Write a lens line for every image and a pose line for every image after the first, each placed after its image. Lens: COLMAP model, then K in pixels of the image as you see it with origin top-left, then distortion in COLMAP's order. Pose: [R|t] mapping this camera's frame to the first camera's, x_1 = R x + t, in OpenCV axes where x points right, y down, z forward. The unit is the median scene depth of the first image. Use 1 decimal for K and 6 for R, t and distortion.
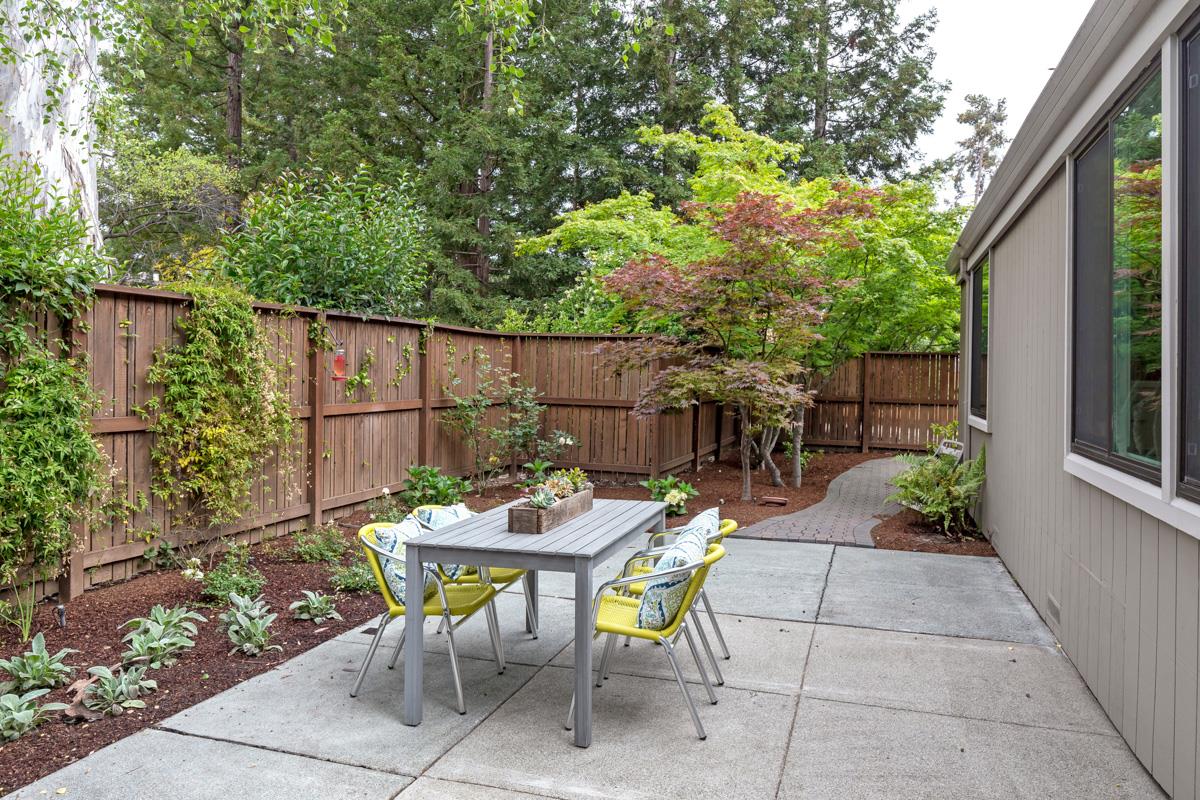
lens RADIAL K [[880.3, 0, 600.3], [0, 880.3, 394.6], [0, 0, 1]] dist [0.001526, -0.001327]
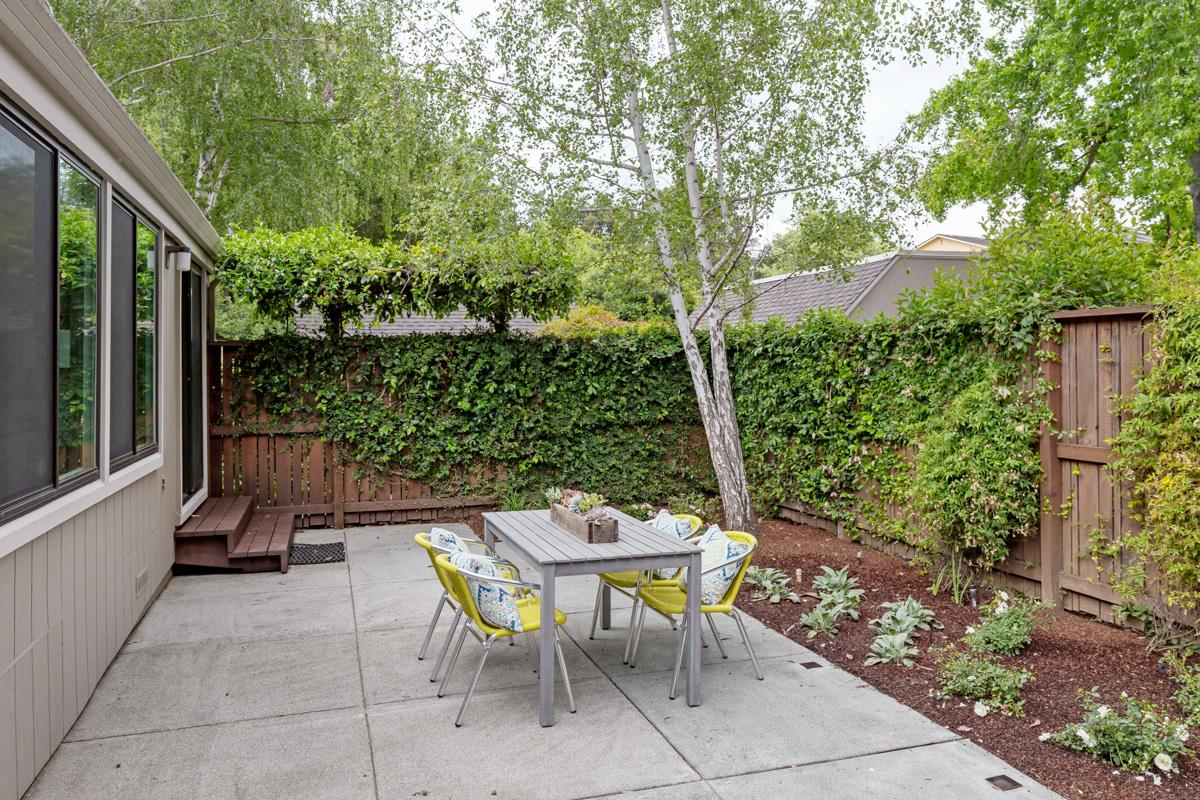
lens RADIAL K [[880.3, 0, 600.7], [0, 880.3, 393.8], [0, 0, 1]] dist [0.001526, -0.001327]
pose [[-0.821016, 0.008596, -0.570840, 0.530521], [-0.019230, 0.998903, 0.042699, -0.076223], [0.570581, 0.046034, -0.819950, 1.794007]]
